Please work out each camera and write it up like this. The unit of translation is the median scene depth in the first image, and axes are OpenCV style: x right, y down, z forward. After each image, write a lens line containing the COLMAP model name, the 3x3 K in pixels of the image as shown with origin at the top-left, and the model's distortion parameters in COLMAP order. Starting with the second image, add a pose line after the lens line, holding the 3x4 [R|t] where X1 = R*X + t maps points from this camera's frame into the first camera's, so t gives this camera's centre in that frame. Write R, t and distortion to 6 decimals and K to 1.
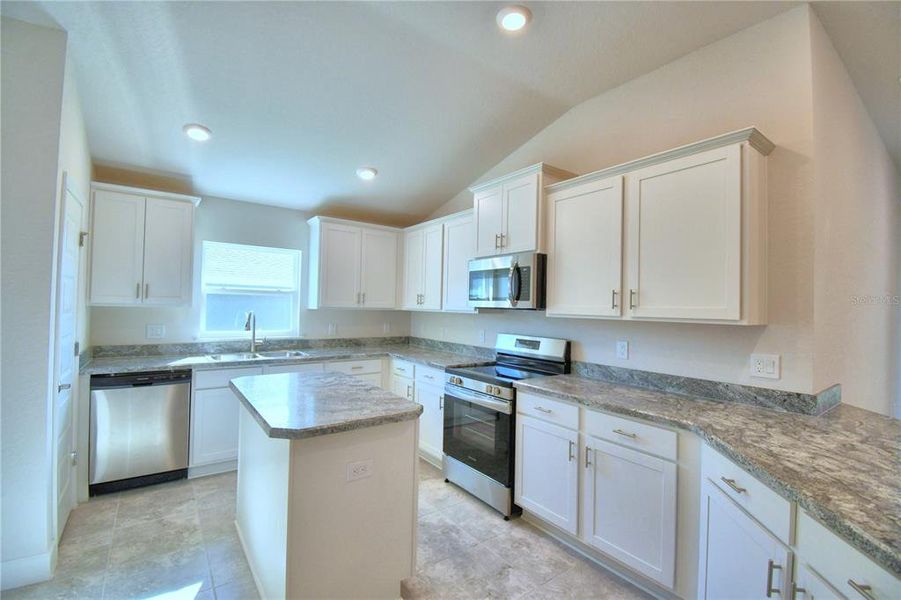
lens RADIAL K [[393.4, 0, 445.3], [0, 393.4, 299.8], [0, 0, 1]] dist [0.024603, -0.028318]
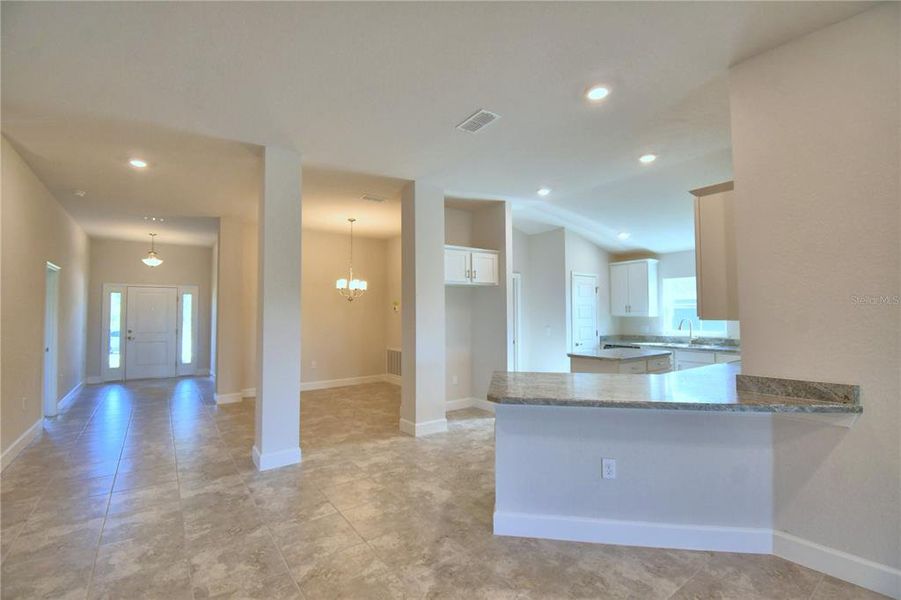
lens RADIAL K [[393.4, 0, 445.3], [0, 393.4, 299.8], [0, 0, 1]] dist [0.024603, -0.028318]
pose [[0.000407, -0.059887, -0.998205, 1.250238], [0.022588, 0.997951, -0.059863, 0.030514], [0.999745, -0.022523, 0.001759, 0.014163]]
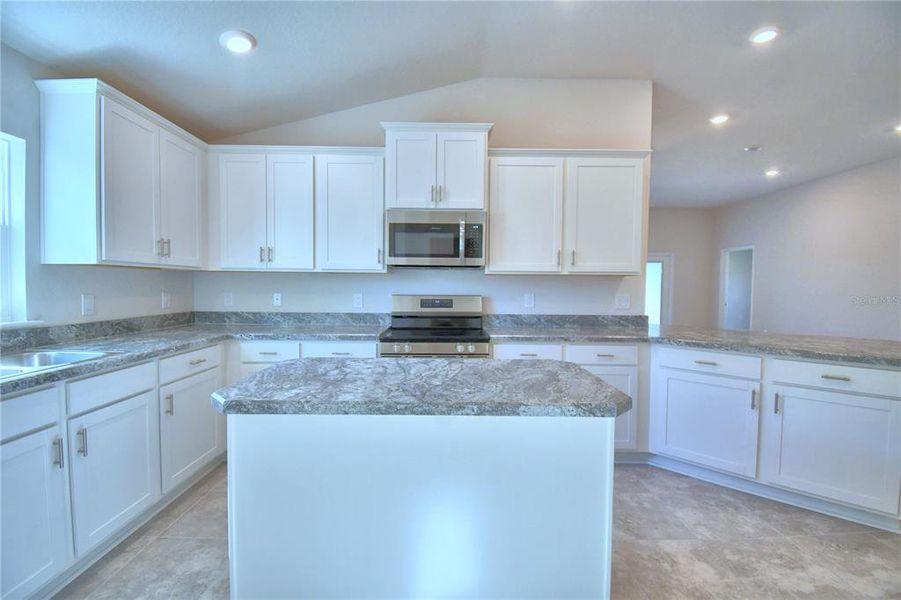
lens RADIAL K [[409.4, 0, 450.5], [0, 409.4, 300.0], [0, 0, 1]] dist [0.026641, -0.029740]
pose [[0.573533, -0.045631, 0.817911, -0.584192], [-0.010716, 0.997944, 0.063190, 0.036603], [-0.819112, -0.045007, 0.571865, 0.366028]]
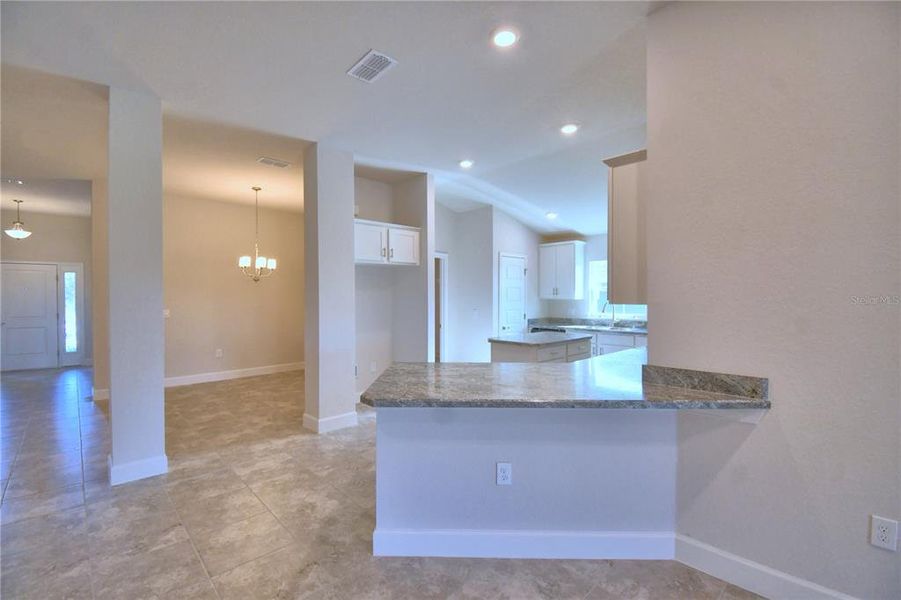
lens RADIAL K [[393.4, 0, 445.3], [0, 393.4, 299.8], [0, 0, 1]] dist [0.024603, -0.028318]
pose [[0.130179, -0.013991, -0.991392, 1.129420], [0.022614, 0.999682, -0.011138, 0.028348], [0.991233, -0.020969, 0.130454, 0.137087]]
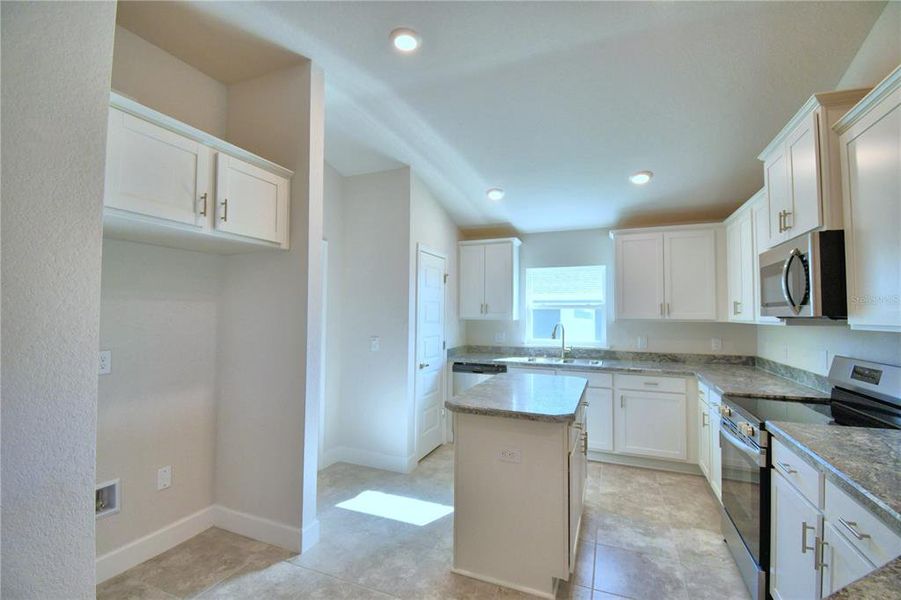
lens RADIAL K [[393.4, 0, 445.3], [0, 393.4, 299.8], [0, 0, 1]] dist [0.024603, -0.028318]
pose [[0.514976, -0.051431, -0.855660, 0.379608], [0.020489, 0.998652, -0.047694, 0.009939], [0.856960, 0.007030, 0.515335, 0.114191]]
